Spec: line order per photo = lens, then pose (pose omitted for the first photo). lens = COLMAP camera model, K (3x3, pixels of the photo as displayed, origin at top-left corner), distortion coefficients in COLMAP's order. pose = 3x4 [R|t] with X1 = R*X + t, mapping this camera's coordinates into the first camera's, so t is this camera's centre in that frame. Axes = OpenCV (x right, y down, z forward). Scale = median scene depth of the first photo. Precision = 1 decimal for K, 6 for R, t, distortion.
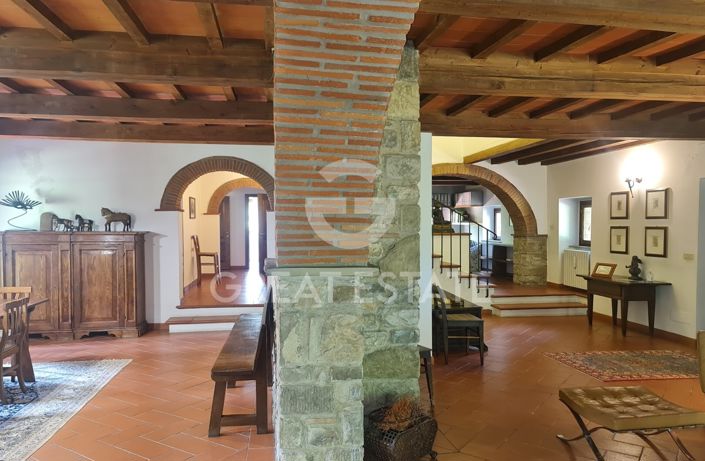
lens RADIAL K [[517.4, 0, 251.4], [0, 517.4, 243.8], [0, 0, 1]] dist [0.062309, -0.032670]
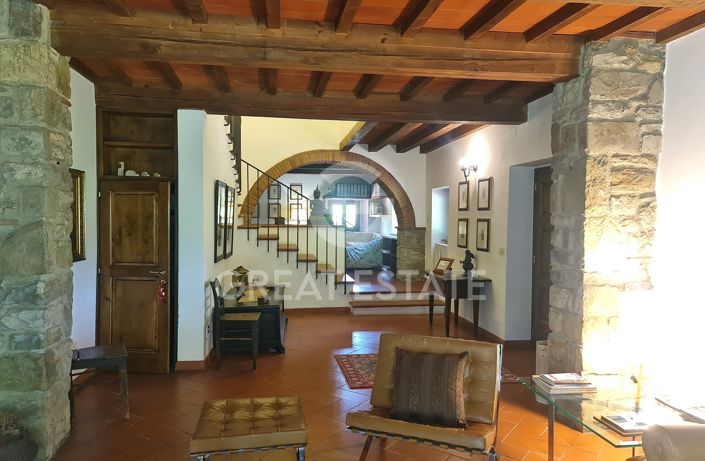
lens RADIAL K [[517.4, 0, 369.1], [0, 517.4, 242.2], [0, 0, 1]] dist [0.062309, -0.032670]
pose [[0.999964, 0.008034, 0.002736, 0.561700], [-0.008053, 0.999941, 0.007225, 0.003566], [-0.002678, -0.007246, 0.999970, 0.093654]]
